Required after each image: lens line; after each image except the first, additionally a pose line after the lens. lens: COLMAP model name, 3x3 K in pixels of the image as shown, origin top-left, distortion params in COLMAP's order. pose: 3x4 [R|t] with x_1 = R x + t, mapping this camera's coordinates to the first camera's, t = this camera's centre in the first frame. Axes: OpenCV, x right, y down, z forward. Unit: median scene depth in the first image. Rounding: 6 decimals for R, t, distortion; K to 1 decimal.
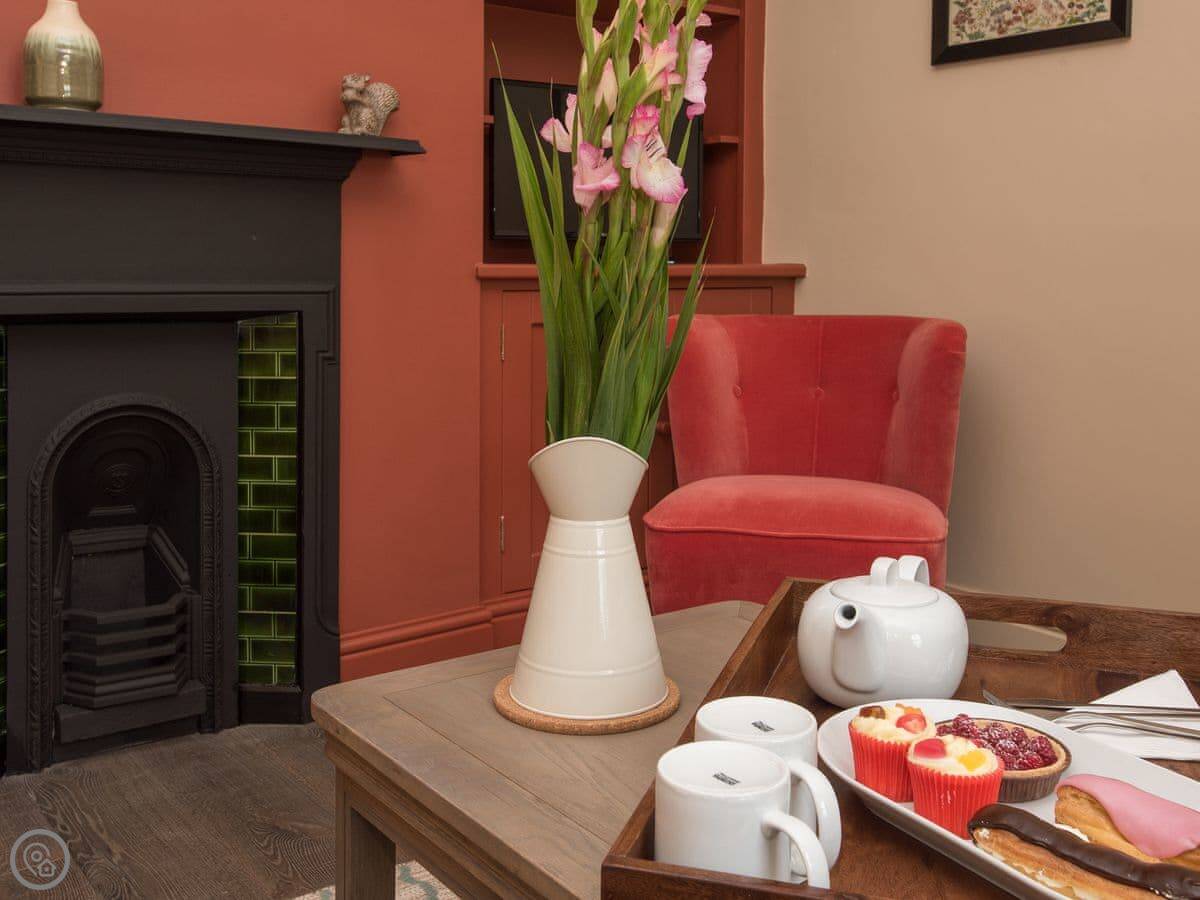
lens RADIAL K [[983.0, 0, 599.6], [0, 983.0, 453.0], [0, 0, 1]] dist [-0.005817, 0.024015]
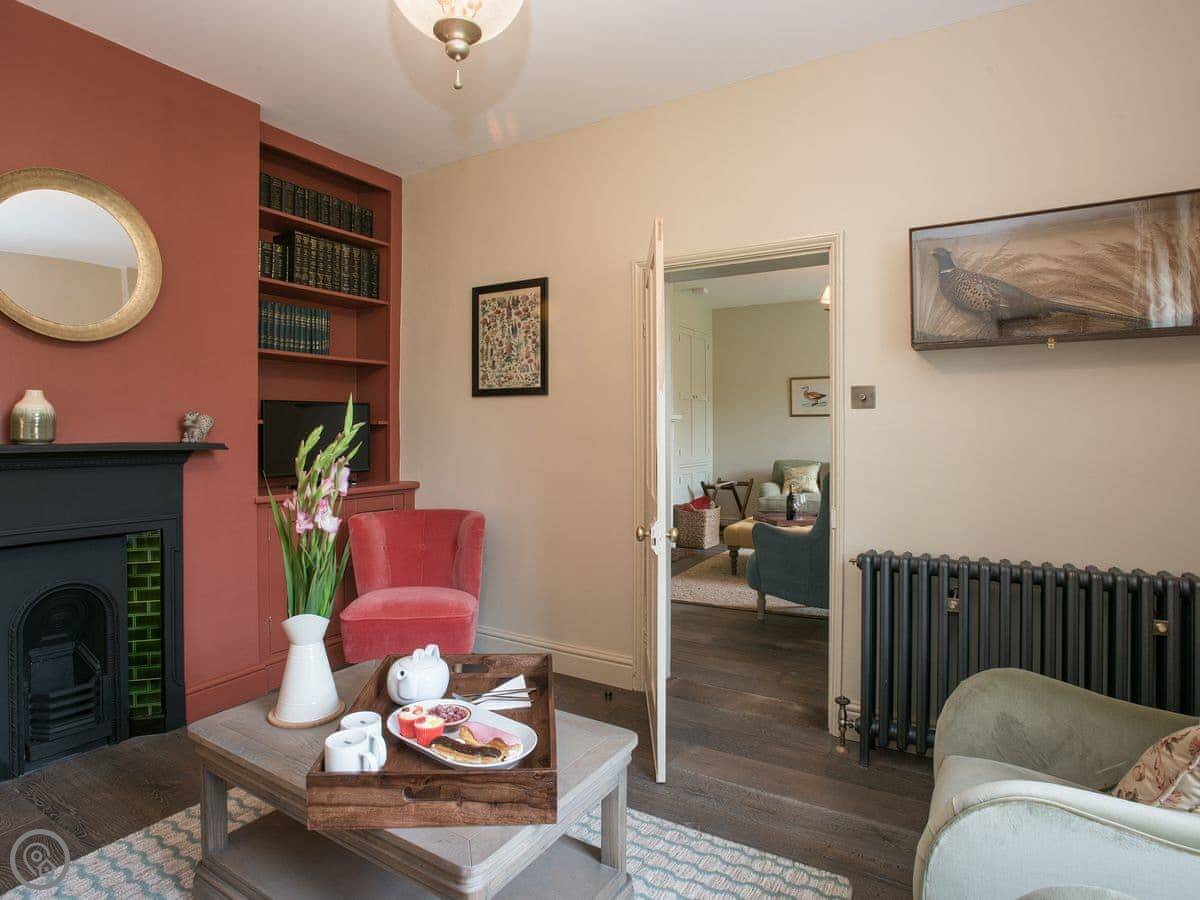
lens RADIAL K [[684.8, 0, 604.8], [0, 684.8, 425.1], [0, 0, 1]] dist [-0.053839, 0.014485]
pose [[0.935009, -0.013211, 0.354378, 0.069740], [0.034539, 0.997947, -0.053926, -0.262527], [-0.352938, 0.062661, 0.933546, -0.666628]]
